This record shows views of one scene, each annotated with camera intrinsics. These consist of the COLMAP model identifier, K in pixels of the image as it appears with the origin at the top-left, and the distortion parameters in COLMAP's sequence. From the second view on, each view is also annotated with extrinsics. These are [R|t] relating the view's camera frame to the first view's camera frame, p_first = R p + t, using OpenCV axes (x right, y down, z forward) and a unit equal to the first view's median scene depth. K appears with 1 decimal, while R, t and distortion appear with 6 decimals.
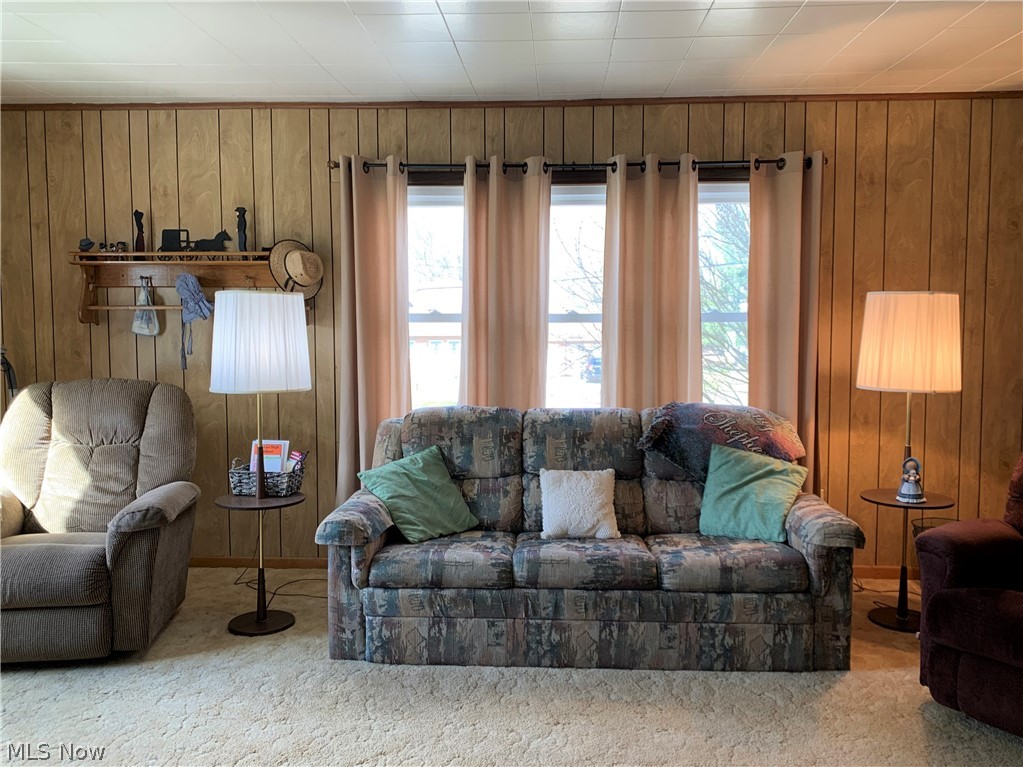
lens RADIAL K [[811.3, 0, 536.1], [0, 811.3, 365.2], [0, 0, 1]] dist [0.033758, -0.000699]
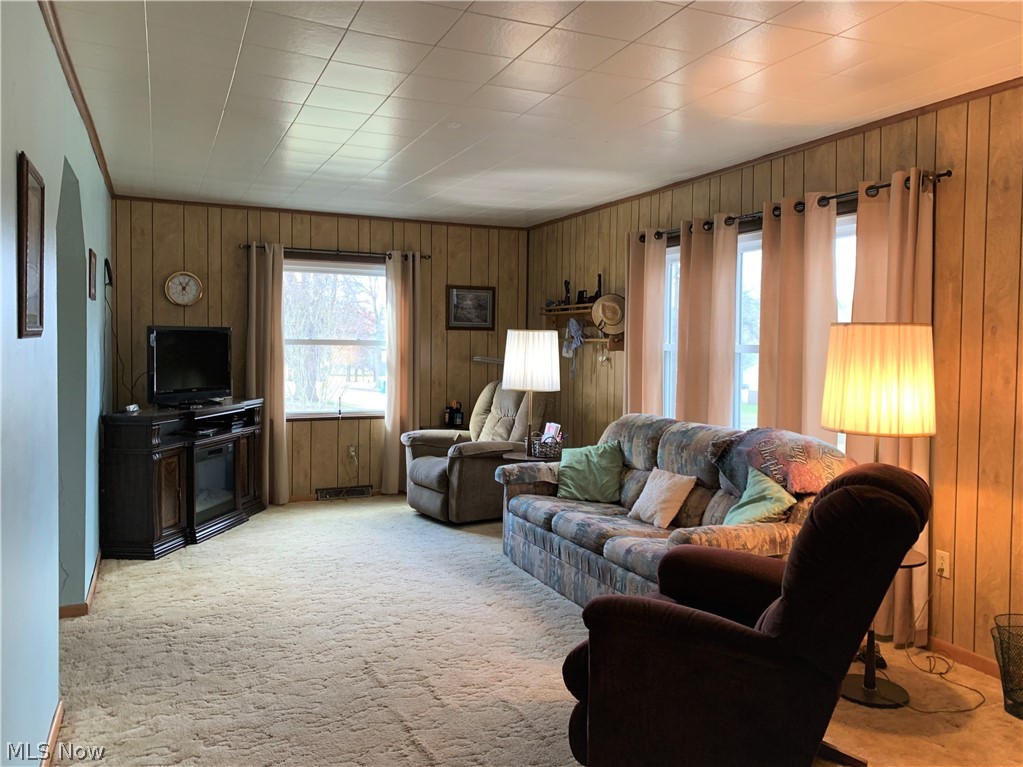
lens RADIAL K [[811.3, 0, 536.1], [0, 811.3, 365.2], [0, 0, 1]] dist [0.033758, -0.000699]
pose [[0.459216, 0.029890, -0.887822, 1.028792], [-0.061627, 0.998098, 0.001726, -0.021491], [0.886185, 0.053921, 0.460184, 0.237195]]
